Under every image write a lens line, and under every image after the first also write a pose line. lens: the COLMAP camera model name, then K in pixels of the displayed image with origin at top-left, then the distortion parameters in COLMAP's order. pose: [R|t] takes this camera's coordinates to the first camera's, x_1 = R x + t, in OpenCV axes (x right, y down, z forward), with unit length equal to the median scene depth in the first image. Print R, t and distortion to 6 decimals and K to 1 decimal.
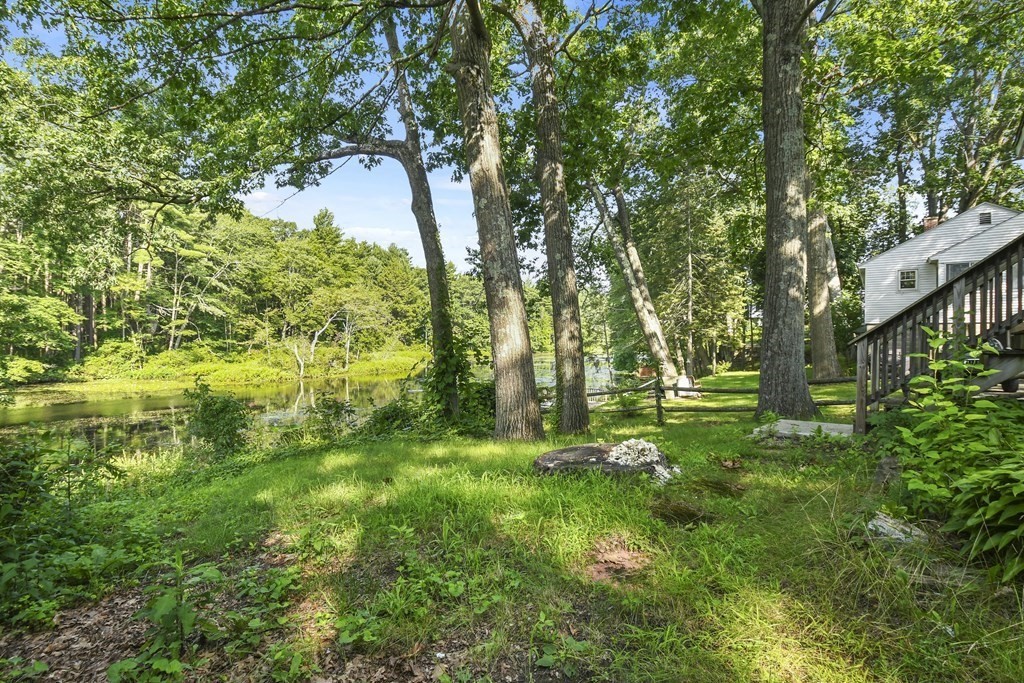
lens RADIAL K [[473.0, 0, 507.7], [0, 473.0, 347.8], [0, 0, 1]] dist [-0.032752, 0.000041]
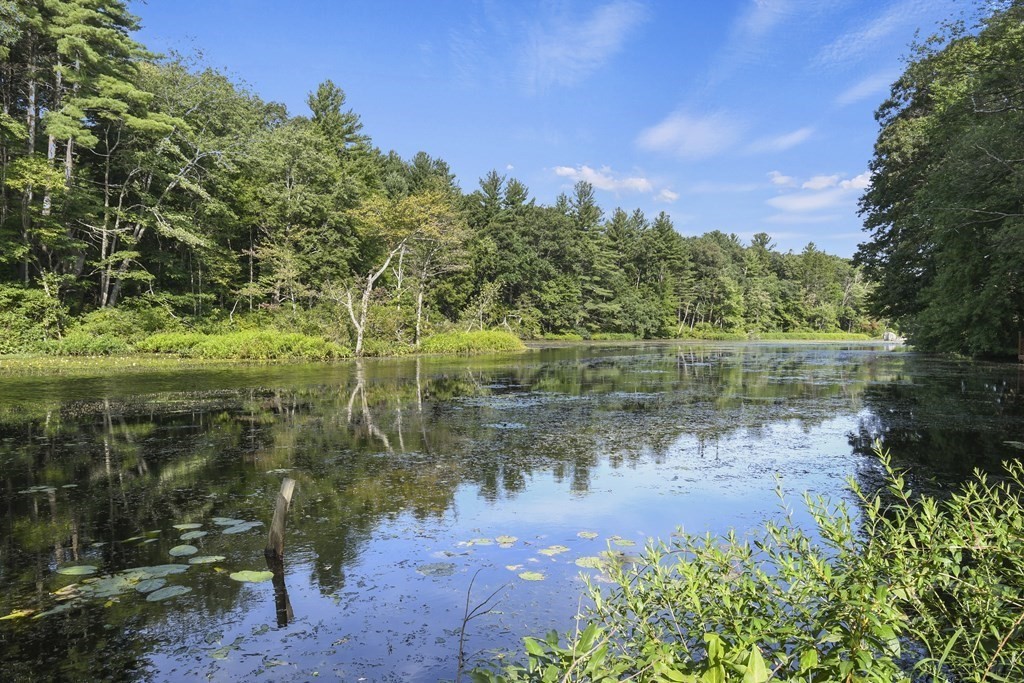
lens RADIAL K [[759.1, 0, 512.5], [0, 759.1, 340.6], [0, 0, 1]] dist [0.009431, -0.000142]
pose [[0.997590, -0.001302, -0.069367, -0.194848], [0.001482, 0.999996, 0.002545, 0.041776], [0.069363, -0.002641, 0.997588, 0.151016]]
